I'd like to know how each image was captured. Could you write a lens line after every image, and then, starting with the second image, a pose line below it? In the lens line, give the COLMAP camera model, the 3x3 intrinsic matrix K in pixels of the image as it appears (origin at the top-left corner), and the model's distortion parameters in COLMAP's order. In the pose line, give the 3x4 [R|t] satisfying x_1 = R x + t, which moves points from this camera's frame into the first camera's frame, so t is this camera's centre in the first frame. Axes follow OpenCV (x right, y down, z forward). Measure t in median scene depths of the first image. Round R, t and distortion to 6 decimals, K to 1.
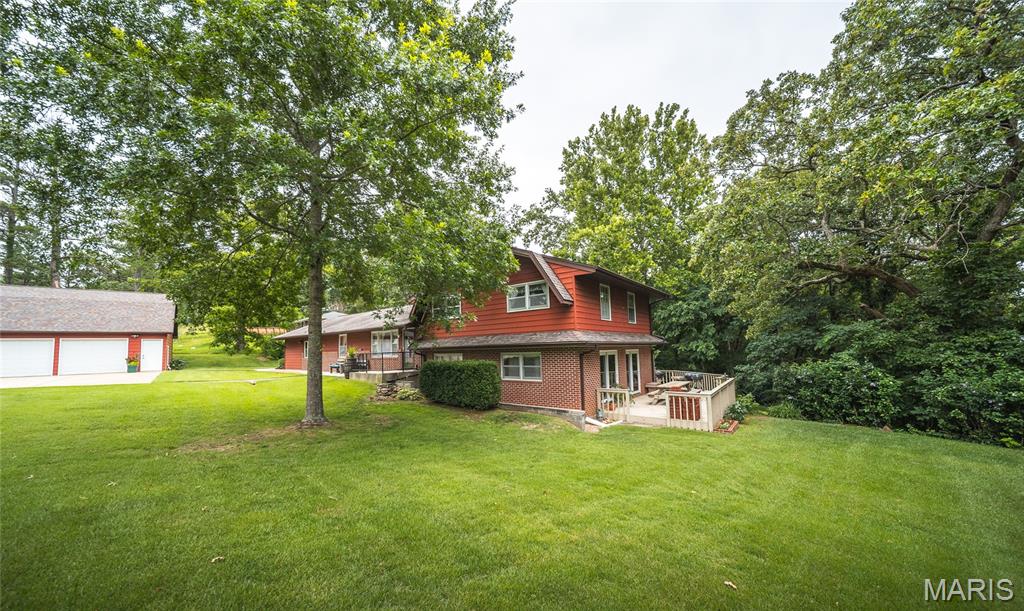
lens RADIAL K [[362.3, 0, 502.9], [0, 362.3, 304.9], [0, 0, 1]] dist [-0.002226, -0.000996]
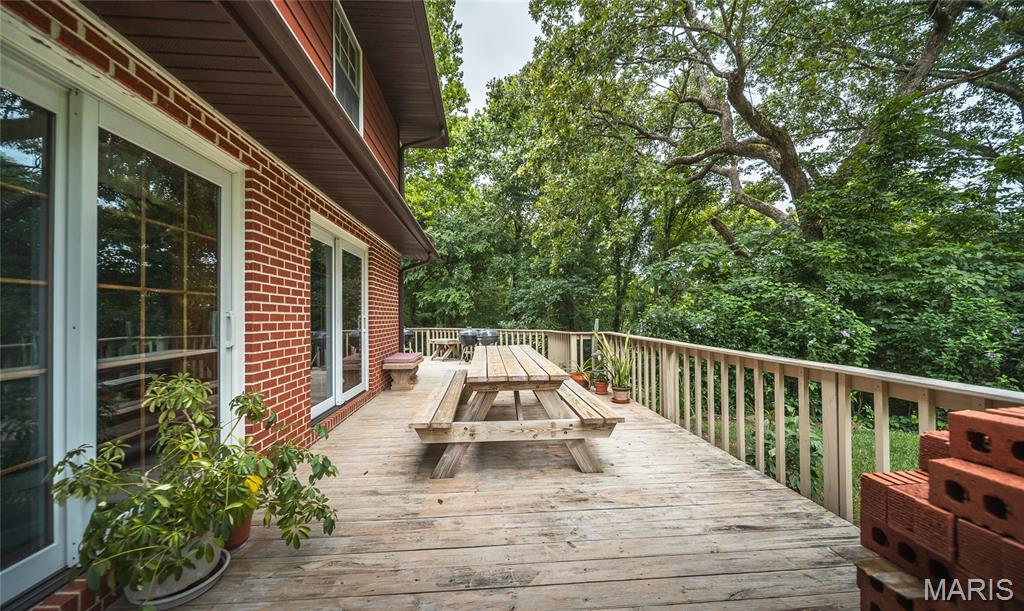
lens RADIAL K [[362.3, 0, 507.8], [0, 362.3, 312.7], [0, 0, 1]] dist [-0.002226, -0.000996]
pose [[0.732378, 0.014875, 0.680736, 0.258116], [-0.086812, 0.993642, 0.071686, 0.147046], [-0.675342, -0.111598, 0.729013, 0.703594]]
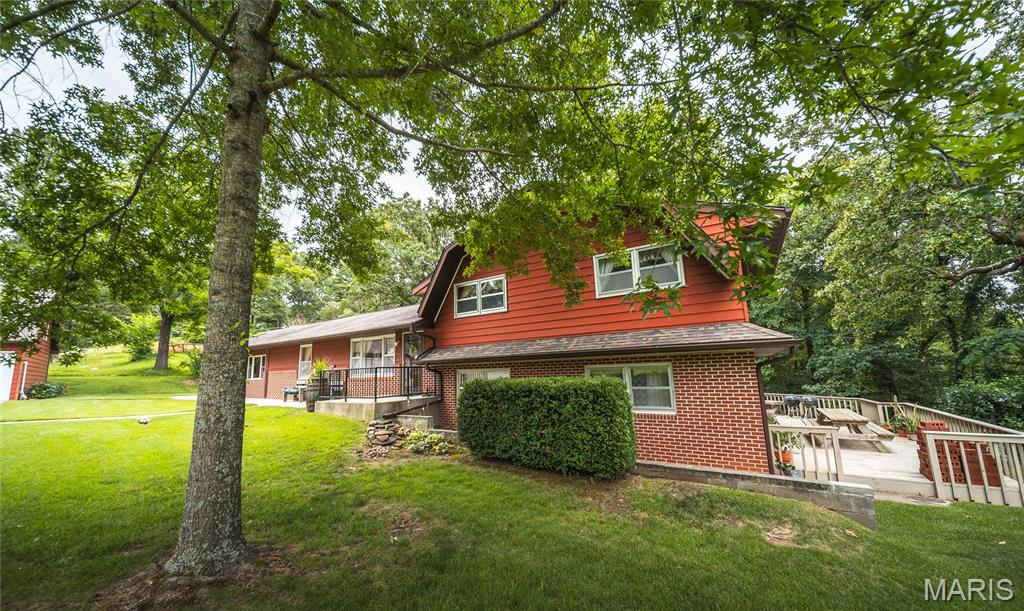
lens RADIAL K [[362.3, 0, 518.3], [0, 362.3, 297.3], [0, 0, 1]] dist [-0.002226, -0.000996]
pose [[0.993621, 0.017413, 0.111416, -0.155682], [-0.008448, 0.996724, -0.080435, 0.058434], [-0.112452, 0.078981, 0.990513, 0.345412]]
